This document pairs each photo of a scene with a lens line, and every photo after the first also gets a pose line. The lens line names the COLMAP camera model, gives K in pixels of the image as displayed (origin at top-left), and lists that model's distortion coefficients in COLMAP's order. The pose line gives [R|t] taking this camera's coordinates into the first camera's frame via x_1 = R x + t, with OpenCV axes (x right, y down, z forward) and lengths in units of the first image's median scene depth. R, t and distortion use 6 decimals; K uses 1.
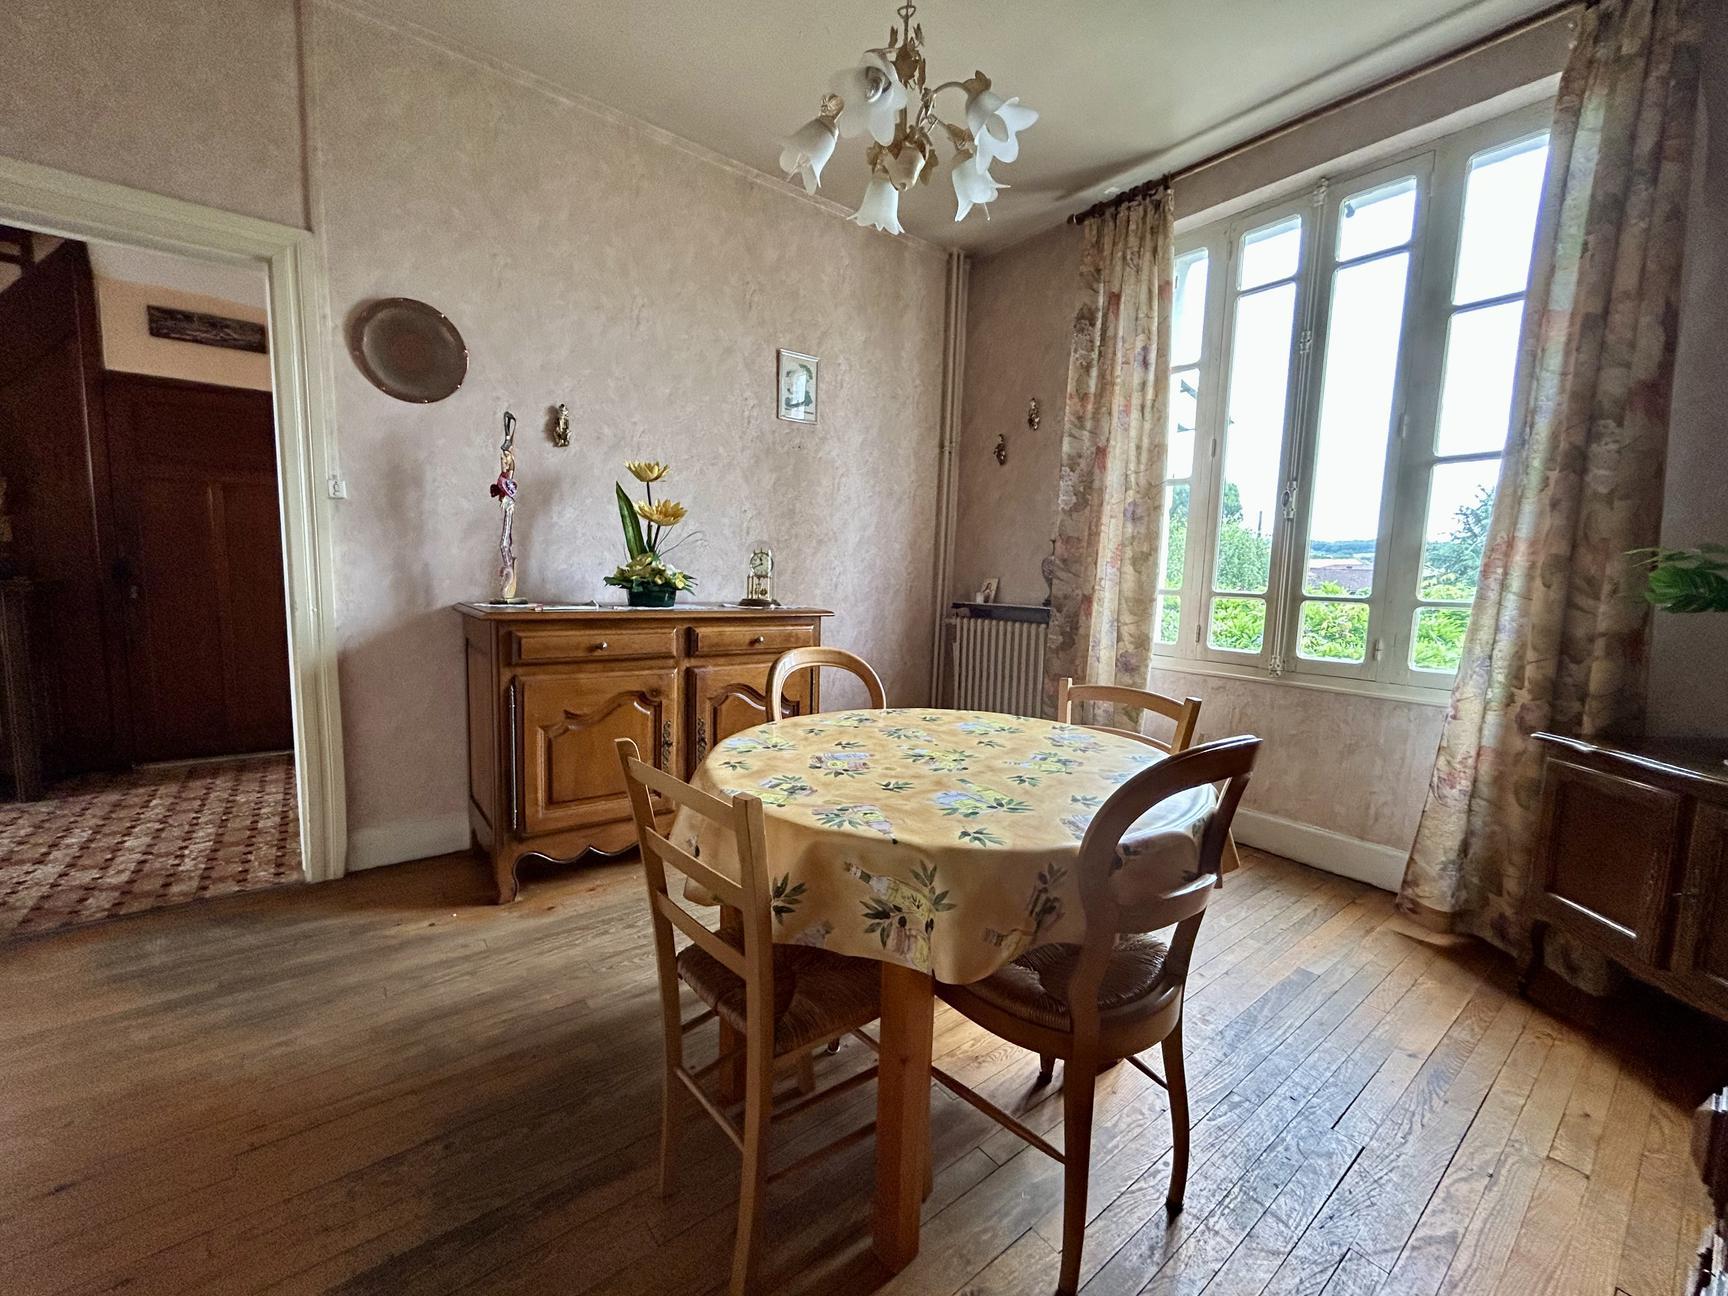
lens RADIAL K [[702.3, 0, 862.5], [0, 702.3, 651.0], [0, 0, 1]] dist [0.001608, 0.000454]
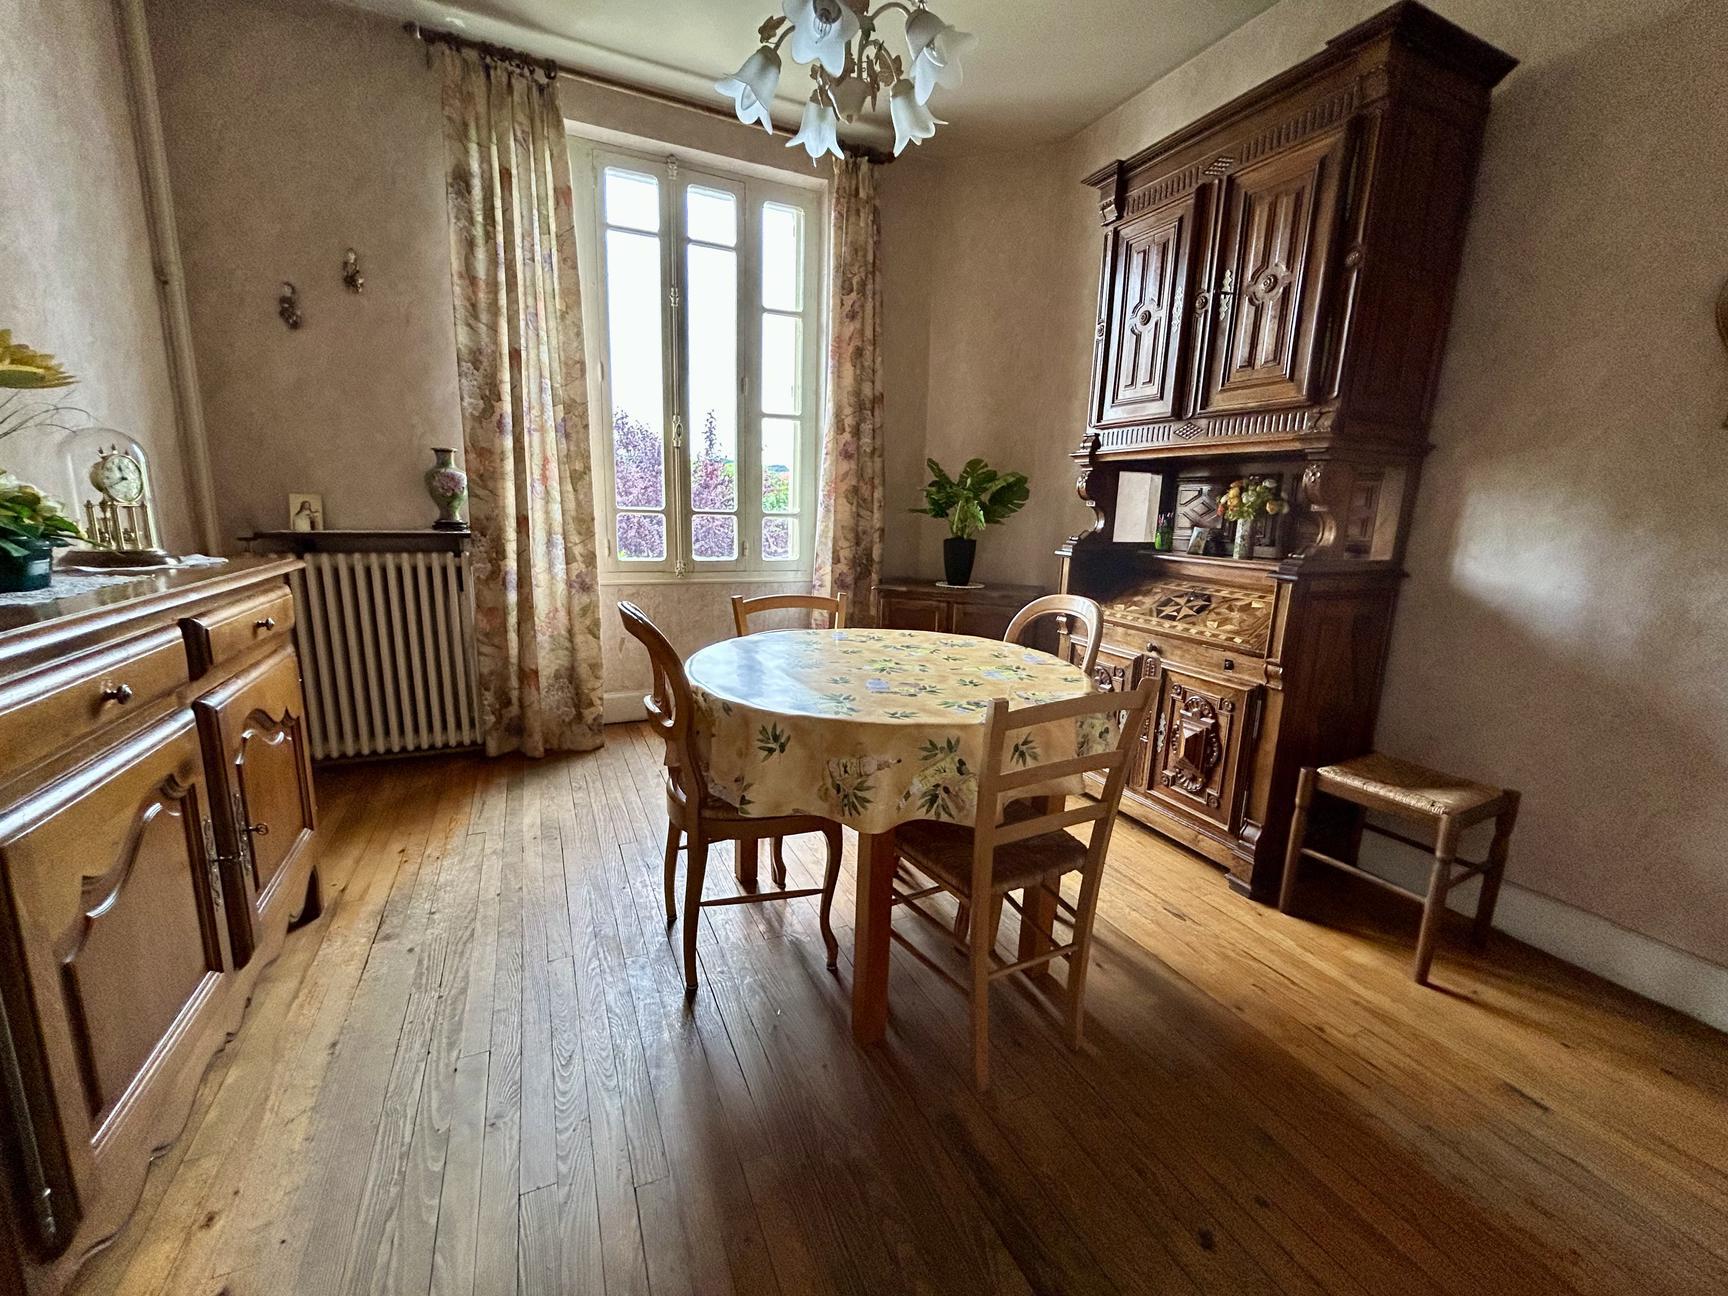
lens RADIAL K [[702.3, 0, 856.7], [0, 702.3, 650.8], [0, 0, 1]] dist [0.001608, 0.000454]
pose [[0.244607, -0.220060, 0.944321, -0.555085], [0.086087, 0.974988, 0.204907, -0.067118], [-0.965793, 0.031172, 0.257433, 0.401441]]
